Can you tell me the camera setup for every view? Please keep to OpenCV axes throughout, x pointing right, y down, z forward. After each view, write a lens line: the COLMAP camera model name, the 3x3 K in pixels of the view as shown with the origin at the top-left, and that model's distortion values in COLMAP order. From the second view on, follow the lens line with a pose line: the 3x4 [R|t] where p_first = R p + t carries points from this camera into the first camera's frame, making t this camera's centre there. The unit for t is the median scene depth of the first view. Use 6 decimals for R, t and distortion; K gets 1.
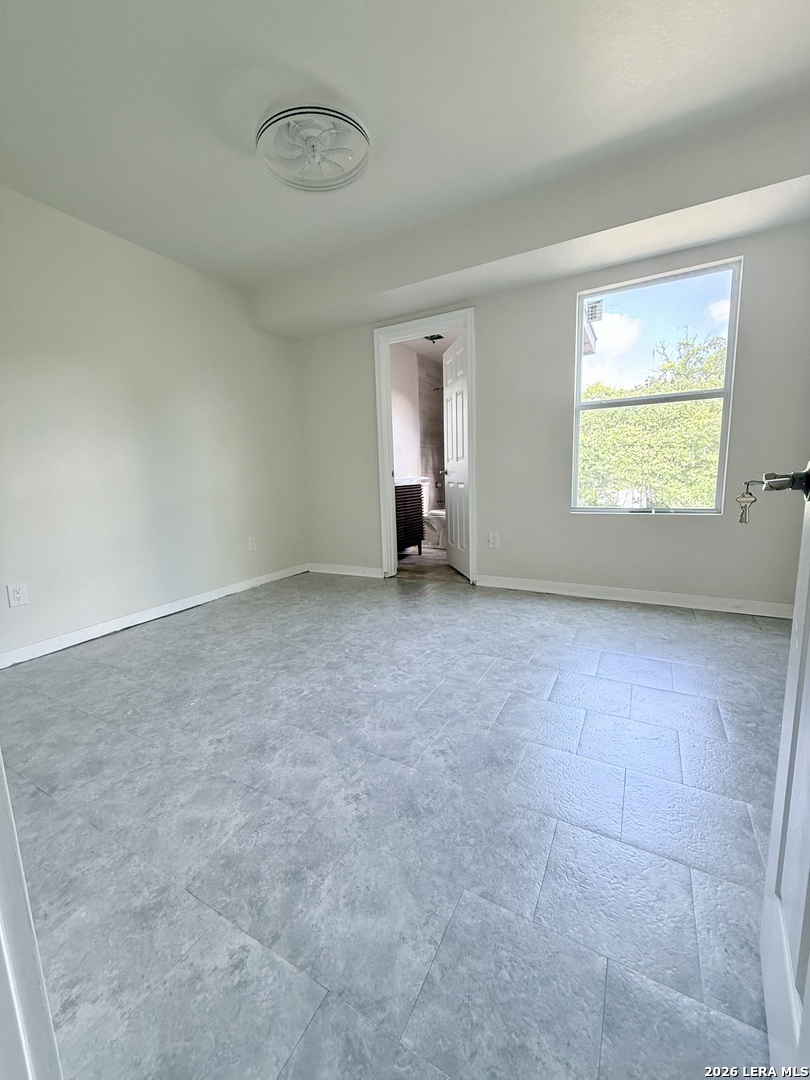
lens RADIAL K [[430.0, 0, 402.8], [0, 430.0, 535.9], [0, 0, 1]] dist [0.000384, -0.000133]
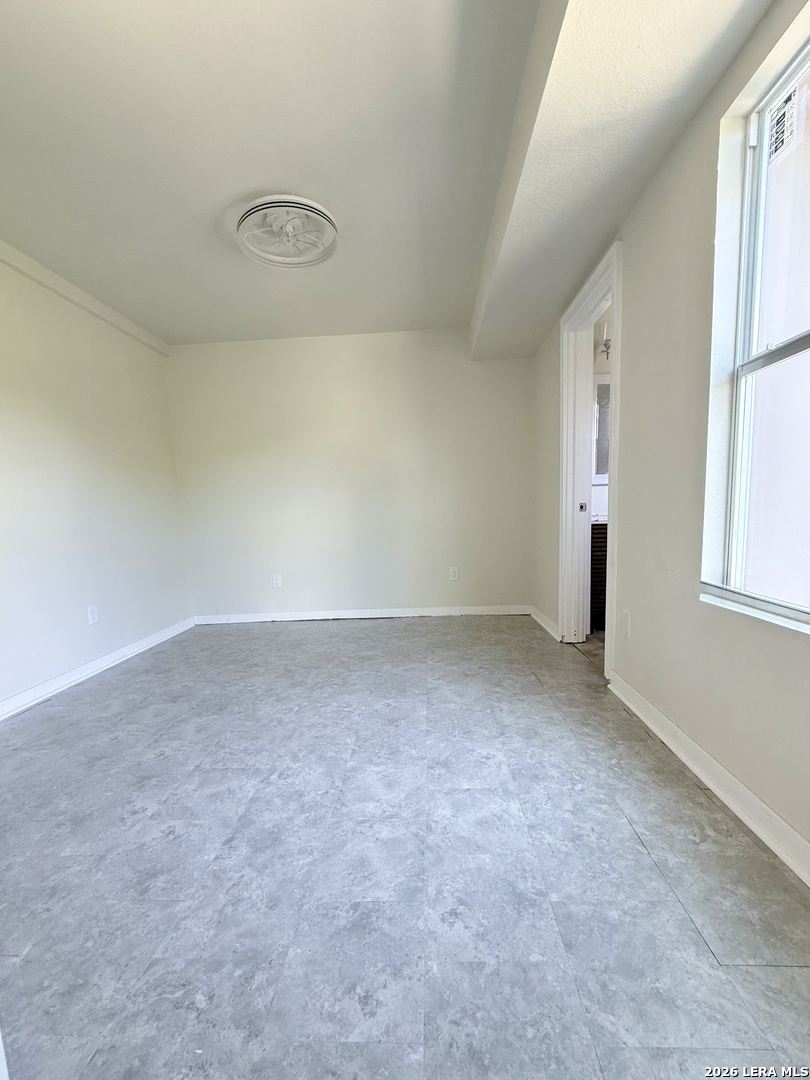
lens RADIAL K [[430.0, 0, 402.8], [0, 430.0, 535.9], [0, 0, 1]] dist [0.000384, -0.000133]
pose [[0.464181, 0.065045, -0.883349, 0.858619], [-0.107623, 0.994052, 0.016644, -0.136018], [0.879178, 0.087343, 0.468421, 0.557432]]
